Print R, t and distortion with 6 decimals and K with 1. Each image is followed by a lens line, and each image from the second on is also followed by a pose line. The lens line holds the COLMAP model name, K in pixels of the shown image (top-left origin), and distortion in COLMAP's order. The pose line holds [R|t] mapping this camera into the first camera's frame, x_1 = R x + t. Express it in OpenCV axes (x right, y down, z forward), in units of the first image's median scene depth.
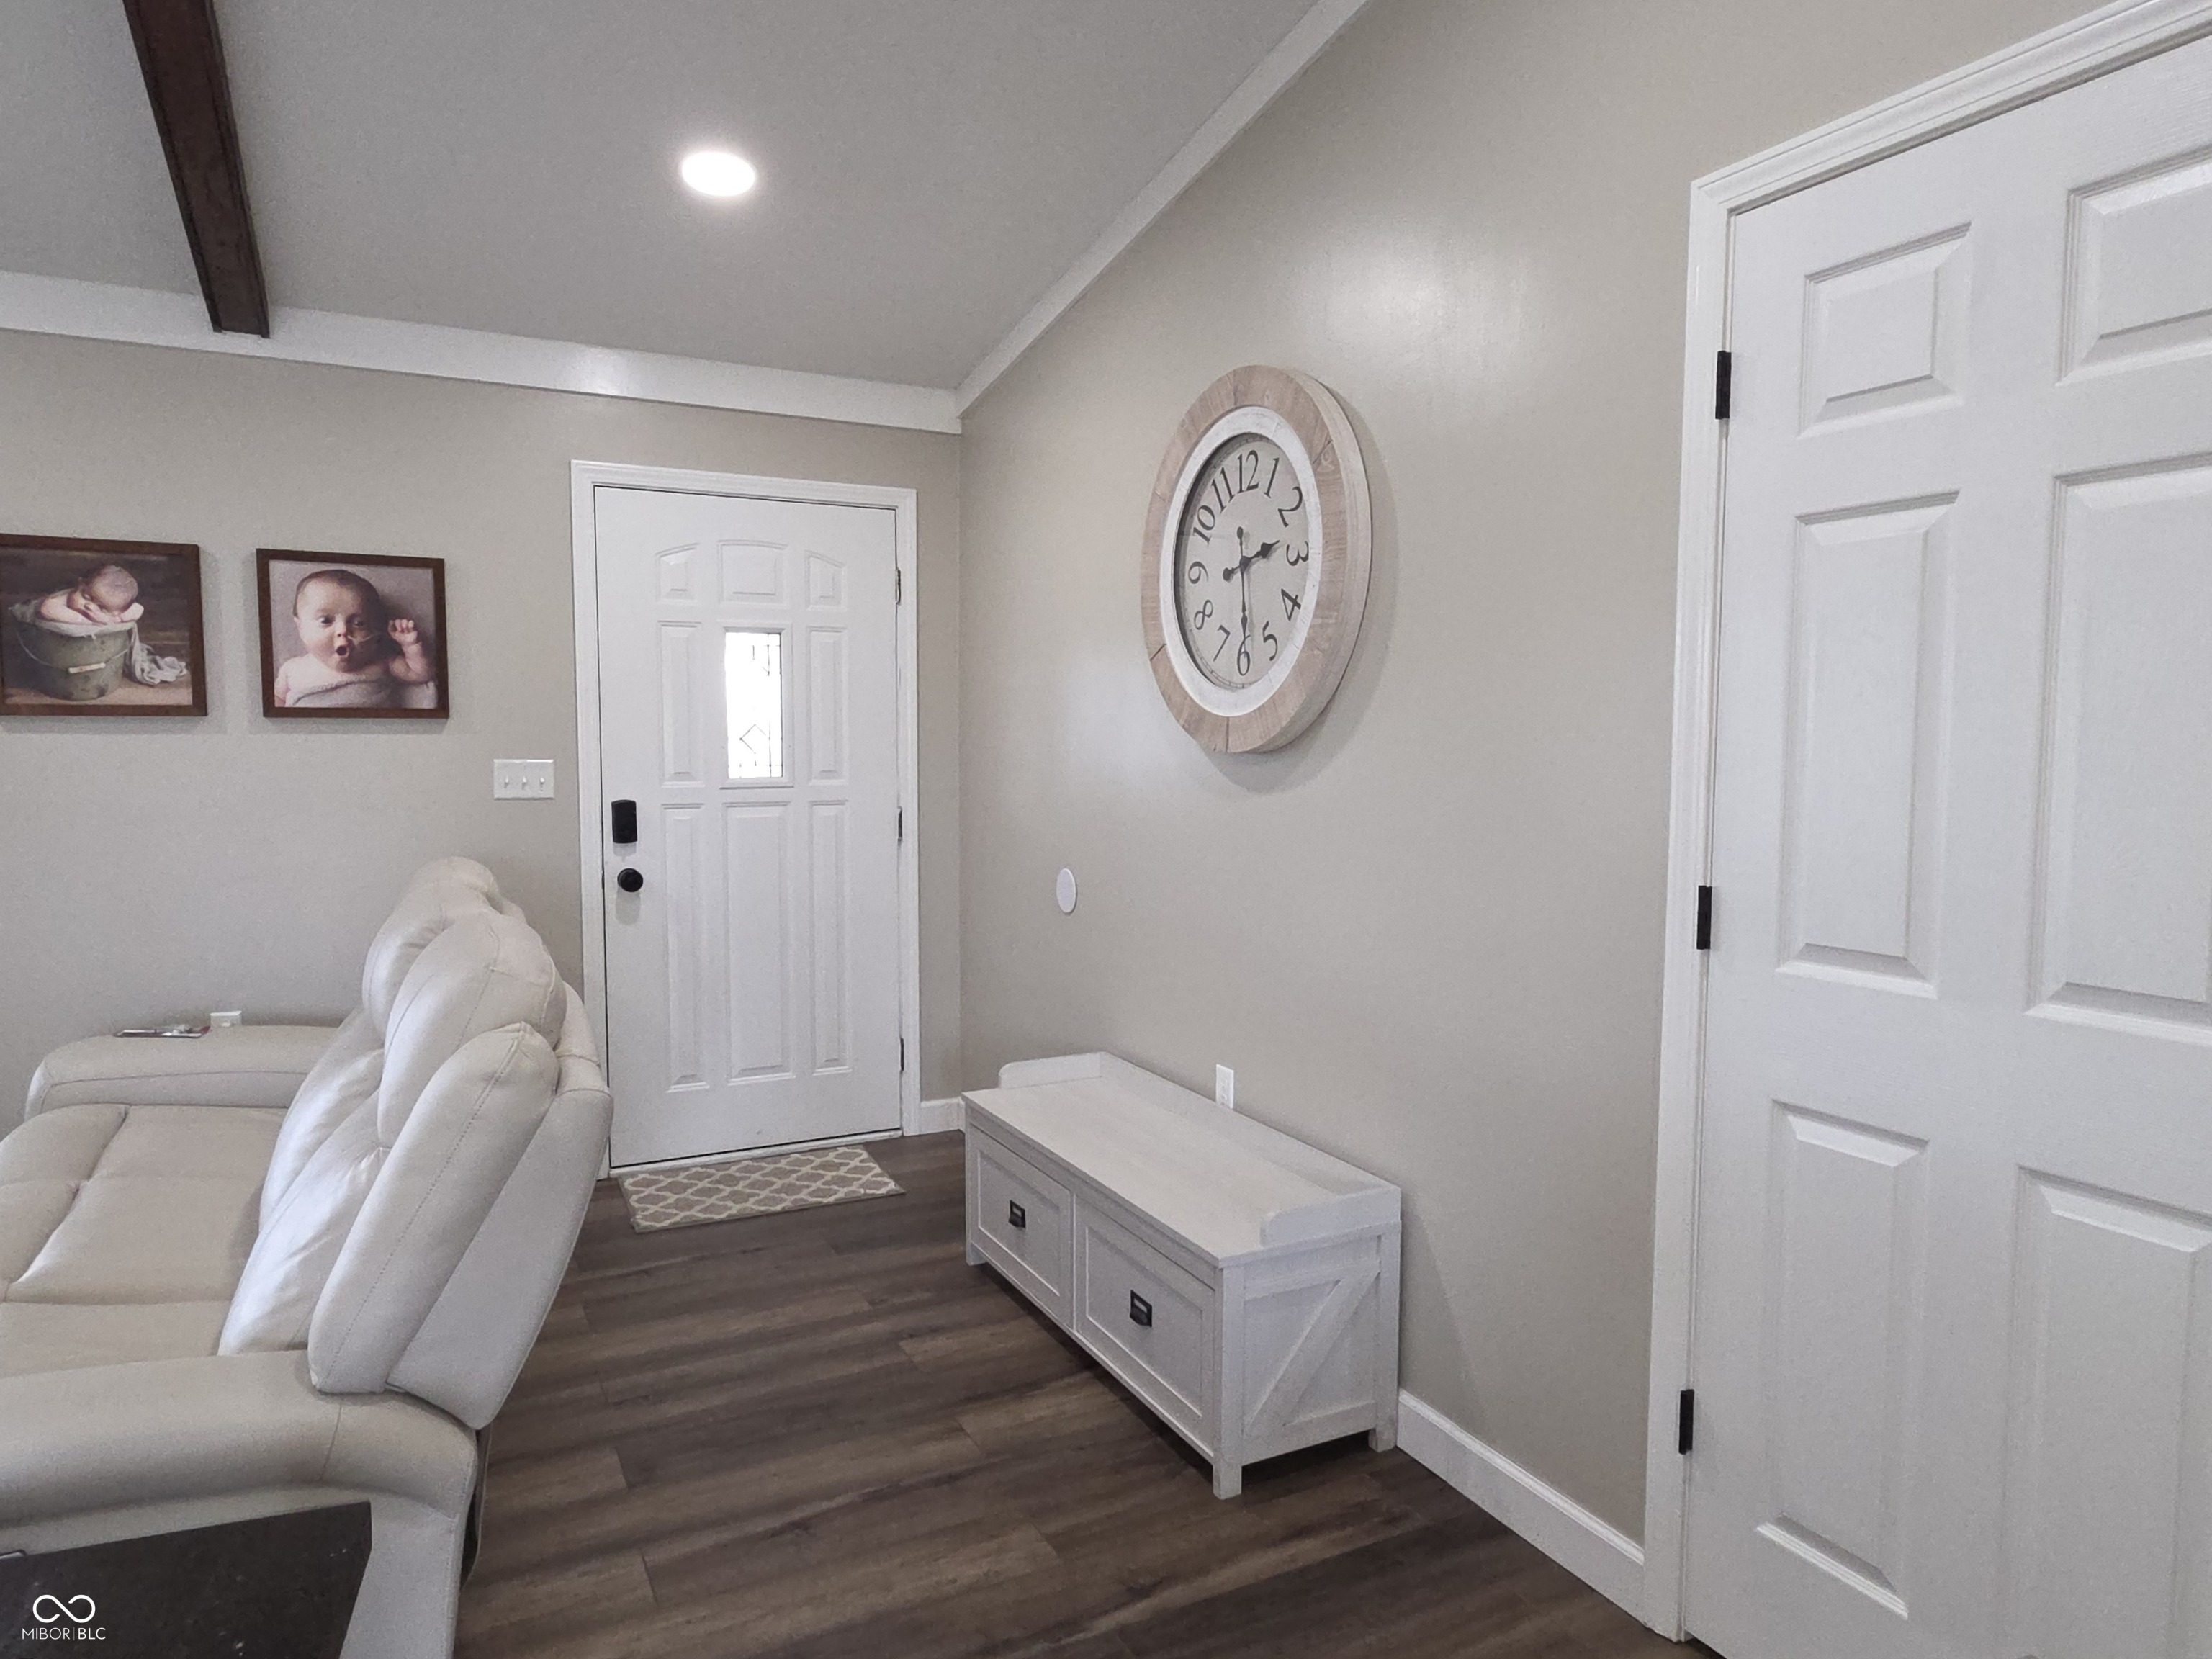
lens RADIAL K [[1347.0, 0, 1106.0], [0, 1347.0, 829.5], [0, 0, 1]] dist [0.002042, -0.003555]
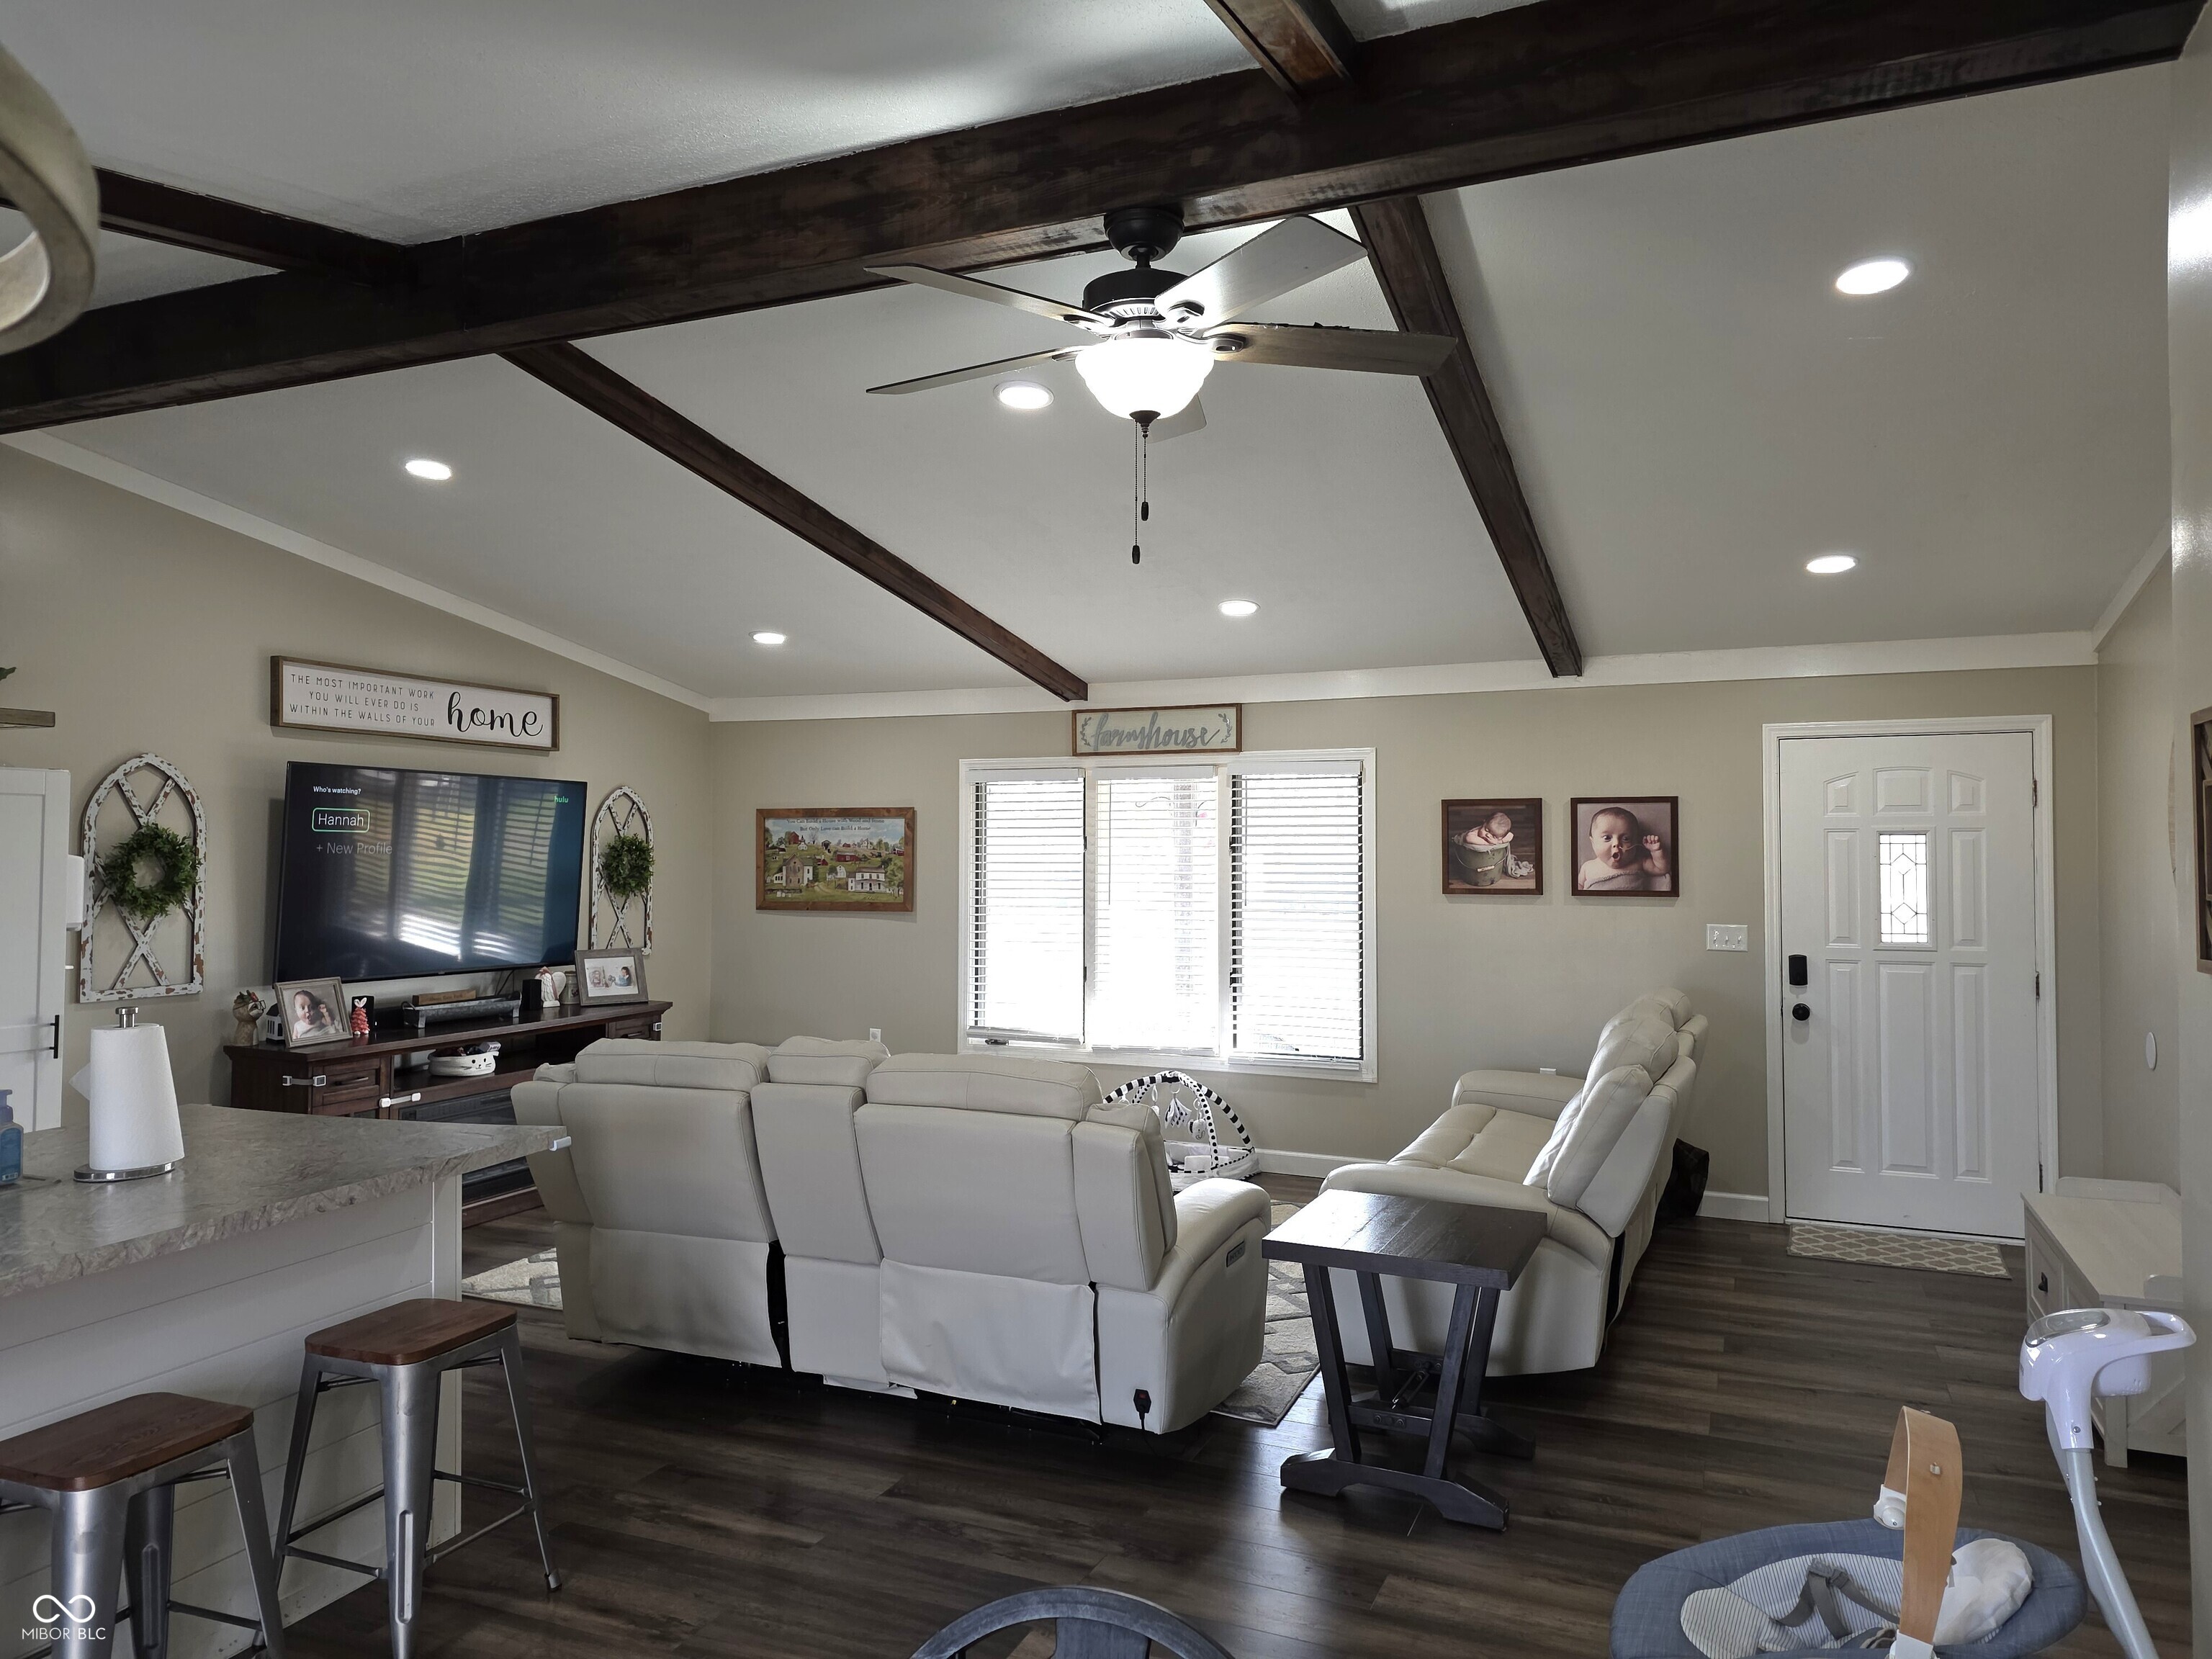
lens RADIAL K [[1476.3, 0, 1106.0], [0, 1476.3, 829.5], [0, 0, 1]] dist [0.109989, -0.115862]
pose [[0.619983, -0.014764, -0.784476, 0.478016], [-0.049442, 0.997101, -0.057841, -0.028424], [0.783056, 0.074646, 0.617456, -0.615818]]
